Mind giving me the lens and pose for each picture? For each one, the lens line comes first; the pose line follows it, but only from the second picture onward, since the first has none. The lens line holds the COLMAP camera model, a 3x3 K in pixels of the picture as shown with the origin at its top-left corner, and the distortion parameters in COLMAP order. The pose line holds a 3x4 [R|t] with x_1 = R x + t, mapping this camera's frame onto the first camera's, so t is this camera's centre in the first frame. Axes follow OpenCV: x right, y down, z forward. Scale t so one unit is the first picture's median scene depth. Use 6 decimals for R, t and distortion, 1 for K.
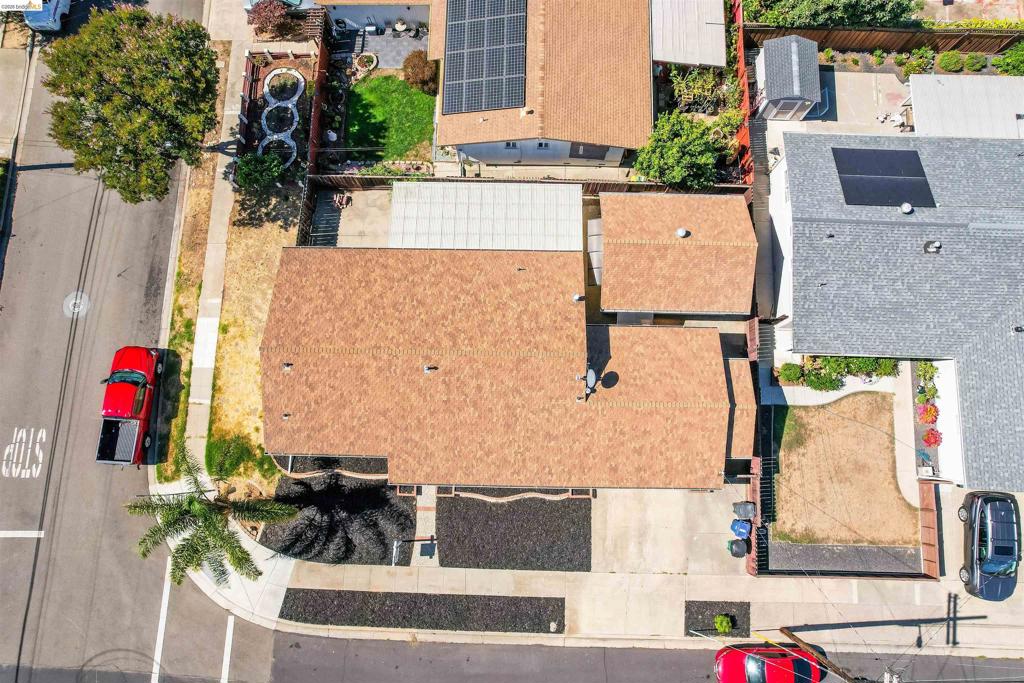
lens RADIAL K [[671.3, 0, 525.9], [0, 671.3, 339.7], [0, 0, 1]] dist [-0.088662, 0.083923]
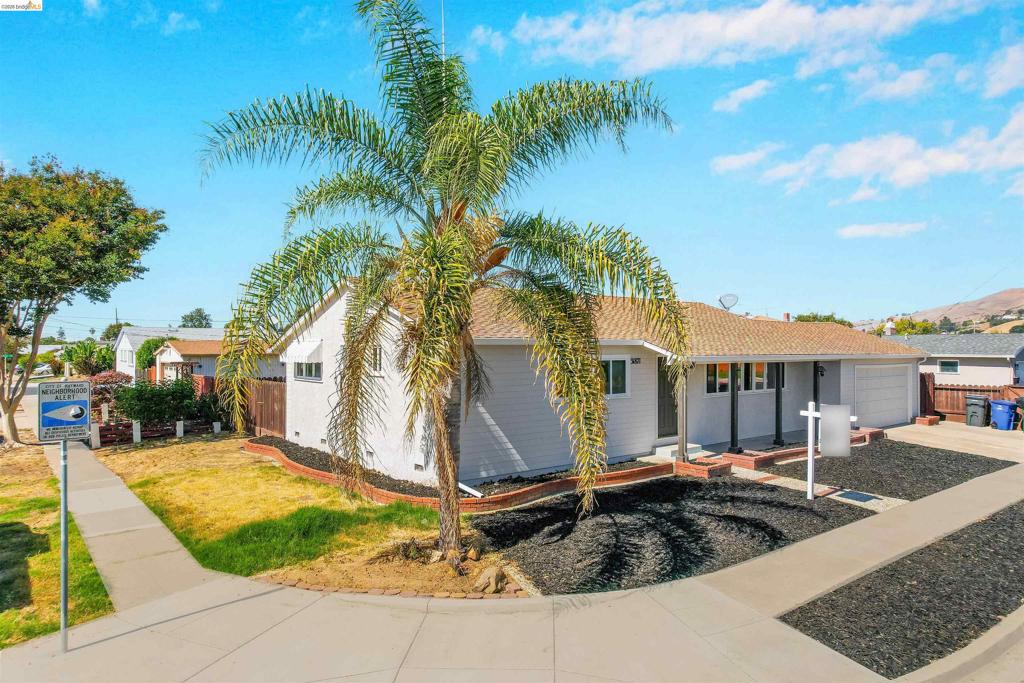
lens RADIAL K [[671.3, 0, 525.9], [0, 671.3, 339.7], [0, 0, 1]] dist [-0.088662, 0.083923]
pose [[0.757967, 0.005262, 0.652272, -0.577726], [0.644567, 0.147410, -0.750202, 0.478389], [-0.100099, 0.989061, 0.108341, 0.879571]]
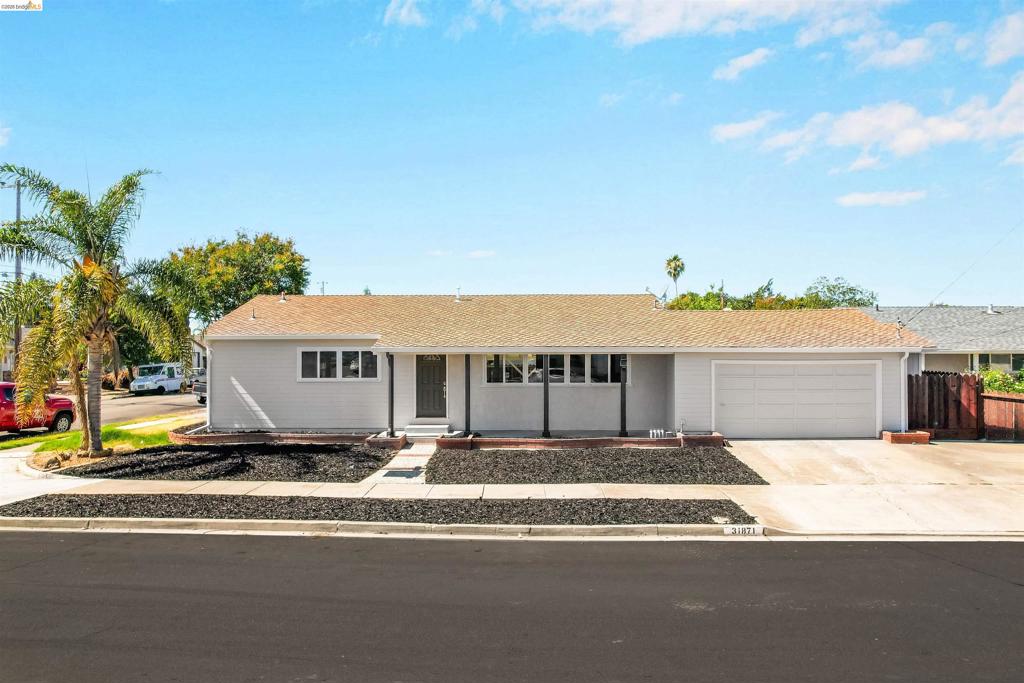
lens RADIAL K [[671.3, 0, 525.9], [0, 671.3, 339.7], [0, 0, 1]] dist [-0.088662, 0.083923]
pose [[0.999949, -0.007021, 0.007294, -0.065655], [0.008270, 0.150735, -0.988540, 0.762673], [0.005841, 0.988549, 0.150786, 0.838640]]
